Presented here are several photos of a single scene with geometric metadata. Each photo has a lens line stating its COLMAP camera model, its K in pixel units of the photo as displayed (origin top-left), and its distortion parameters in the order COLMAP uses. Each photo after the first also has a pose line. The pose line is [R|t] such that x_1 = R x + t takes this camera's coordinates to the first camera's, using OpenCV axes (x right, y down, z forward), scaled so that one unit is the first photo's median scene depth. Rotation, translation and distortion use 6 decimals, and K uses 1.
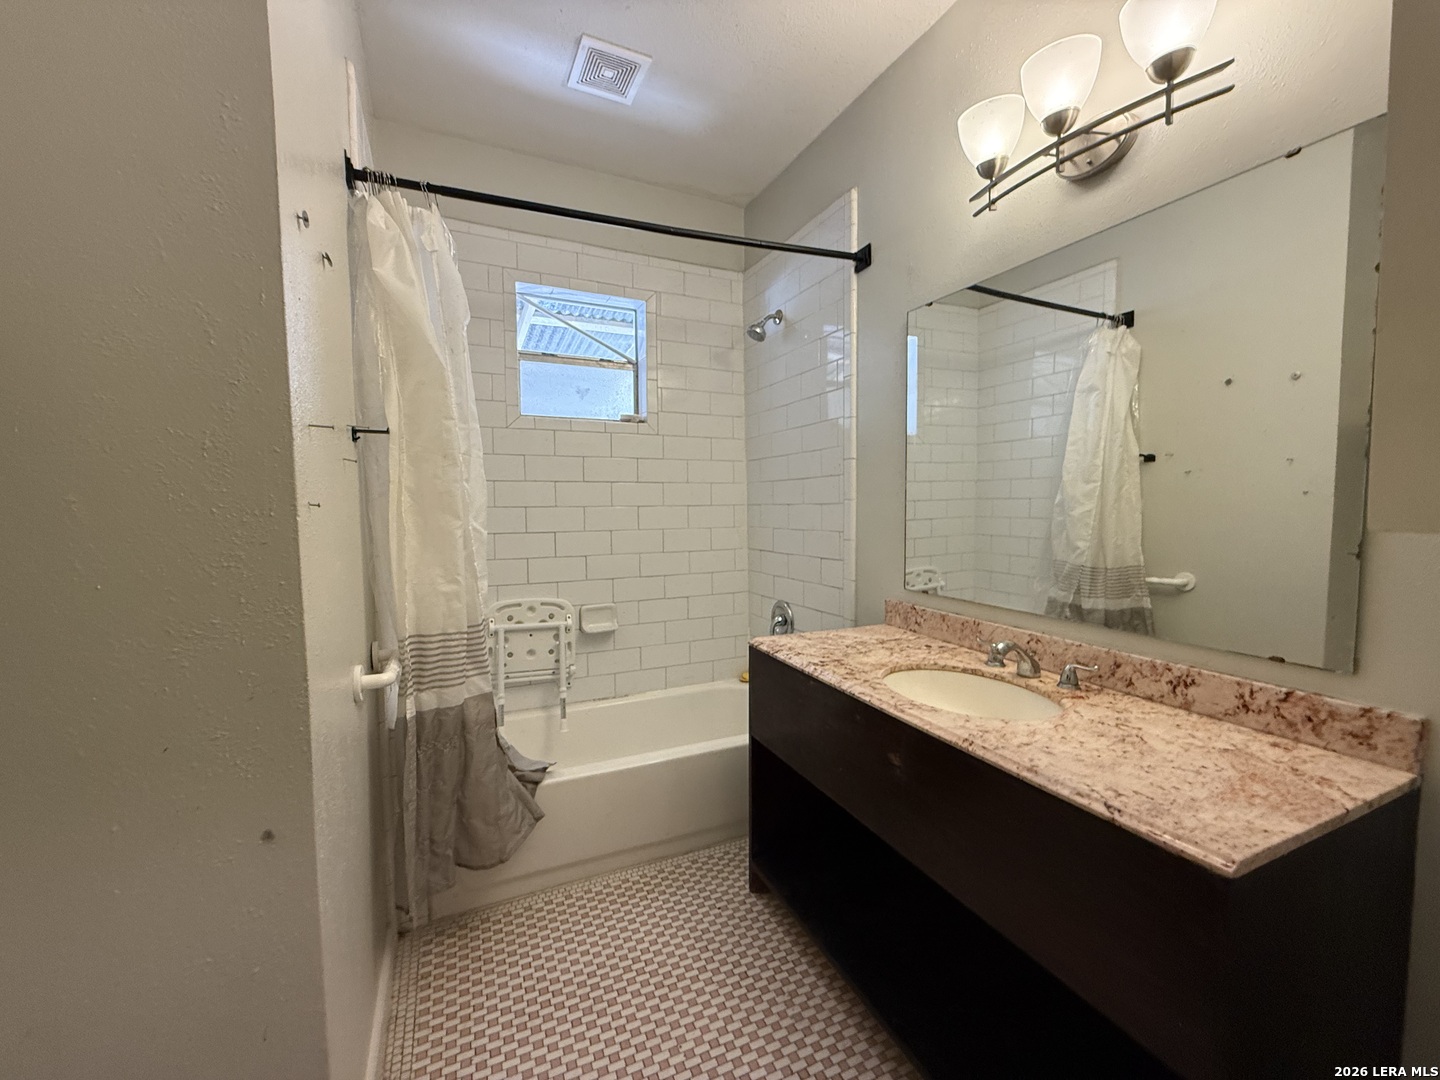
lens RADIAL K [[574.3, 0, 719.8], [0, 574.3, 539.8], [0, 0, 1]] dist [-0.003937, 0.001299]
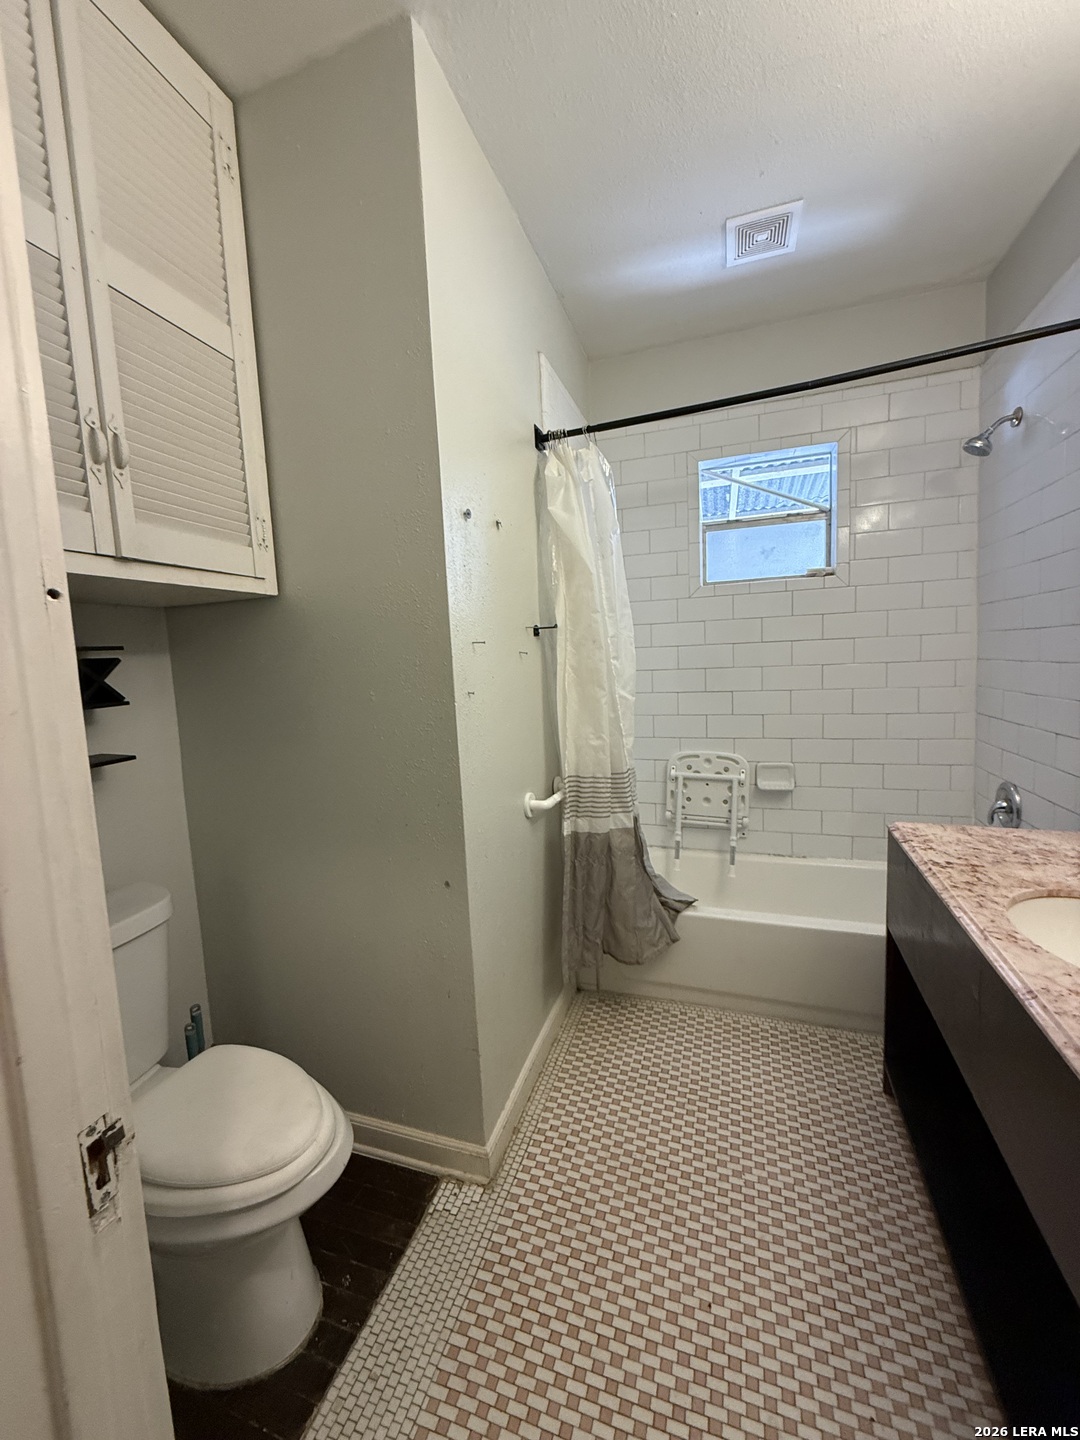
lens RADIAL K [[574.3, 0, 542.3], [0, 574.3, 717.3], [0, 0, 1]] dist [-0.003937, 0.001299]
pose [[0.725291, 0.050229, -0.686607, 0.279506], [-0.005406, 0.997720, 0.067278, -0.051451], [0.688421, -0.045084, 0.723909, -0.021723]]
